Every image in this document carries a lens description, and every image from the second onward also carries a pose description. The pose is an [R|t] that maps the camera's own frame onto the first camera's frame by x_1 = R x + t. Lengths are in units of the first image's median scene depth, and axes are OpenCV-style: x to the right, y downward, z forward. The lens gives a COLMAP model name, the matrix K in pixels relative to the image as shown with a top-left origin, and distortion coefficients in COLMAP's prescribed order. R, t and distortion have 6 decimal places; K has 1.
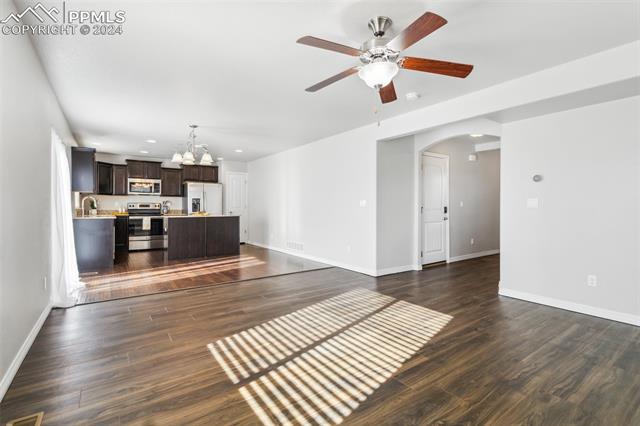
lens RADIAL K [[303.0, 0, 322.1], [0, 303.0, 208.9], [0, 0, 1]] dist [0.002294, 0.000836]
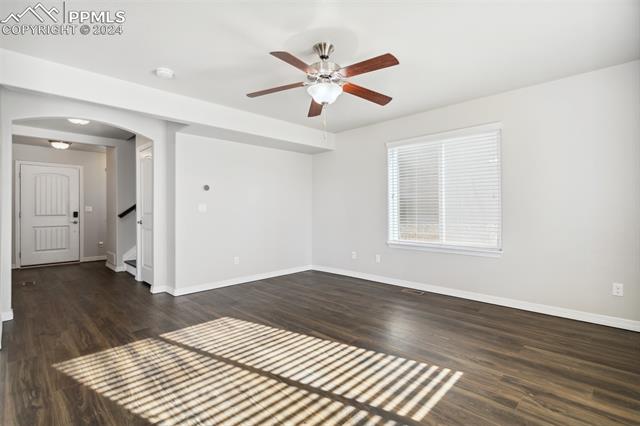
lens RADIAL K [[303.0, 0, 322.7], [0, 303.0, 211.8], [0, 0, 1]] dist [0.002294, 0.000836]
pose [[-0.167570, -0.006784, 0.985837, -0.843252], [0.016837, 0.999811, 0.009742, -0.011357], [-0.985716, 0.018231, -0.167424, 1.097860]]
